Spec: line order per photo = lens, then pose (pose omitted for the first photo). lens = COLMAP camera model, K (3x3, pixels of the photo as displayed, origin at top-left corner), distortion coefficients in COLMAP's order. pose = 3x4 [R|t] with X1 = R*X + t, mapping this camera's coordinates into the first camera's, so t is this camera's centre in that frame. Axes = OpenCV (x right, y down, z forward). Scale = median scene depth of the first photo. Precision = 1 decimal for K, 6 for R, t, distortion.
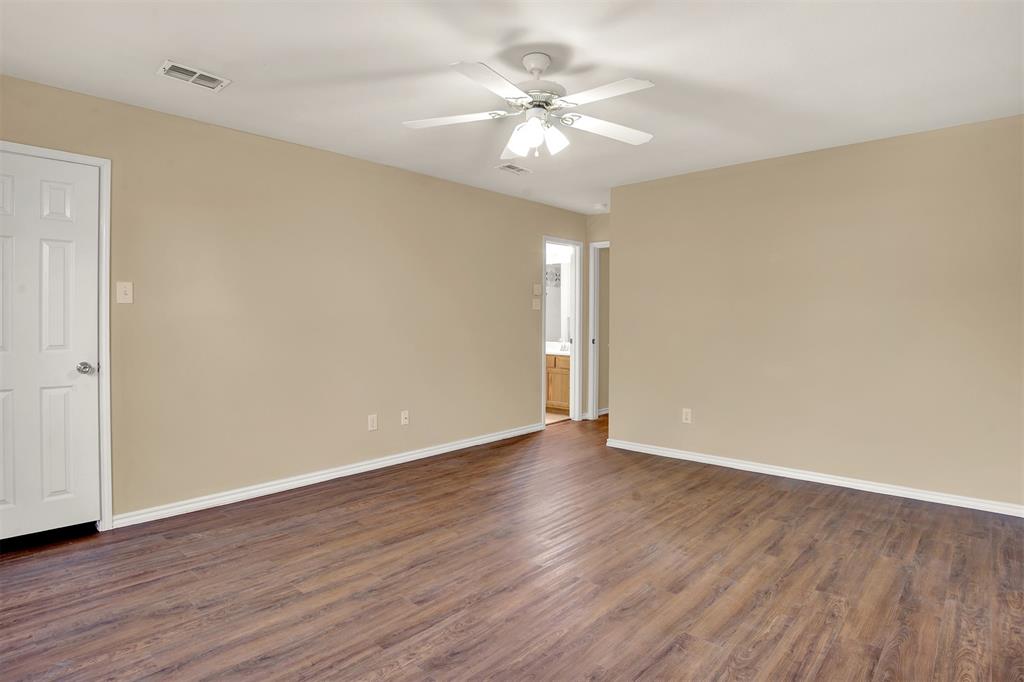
lens RADIAL K [[541.5, 0, 513.4], [0, 541.5, 334.9], [0, 0, 1]] dist [-0.060167, 0.019015]
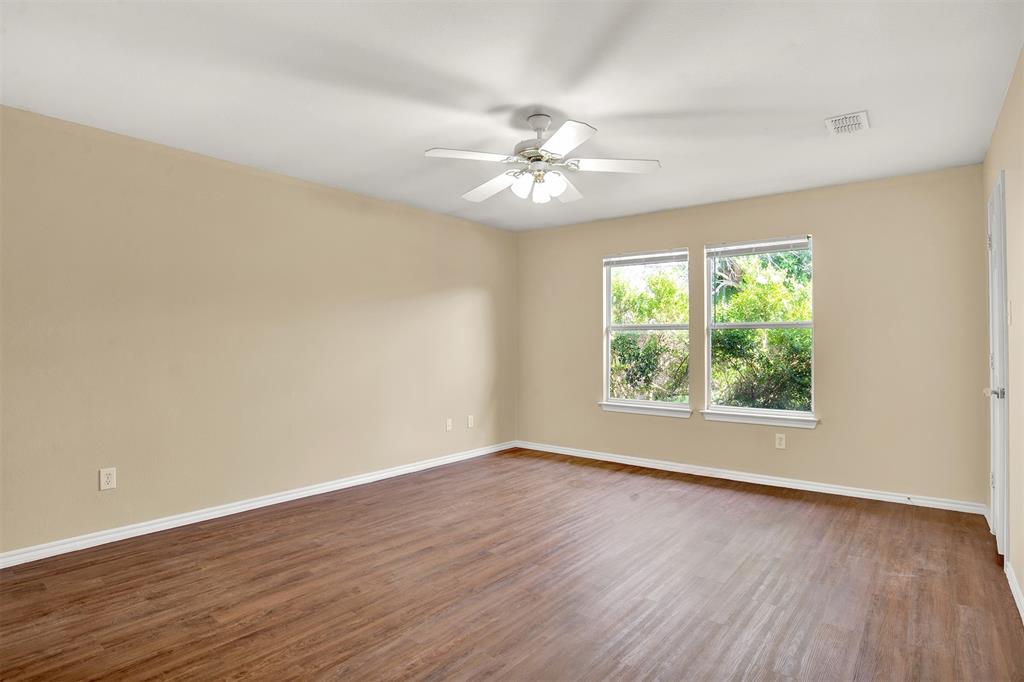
lens RADIAL K [[541.5, 0, 513.4], [0, 541.5, 334.9], [0, 0, 1]] dist [-0.060167, 0.019015]
pose [[-0.997277, -0.004777, -0.073591, 0.172550], [-0.005807, 0.999888, 0.013794, -0.055973], [0.073517, 0.014183, -0.997193, 2.022920]]
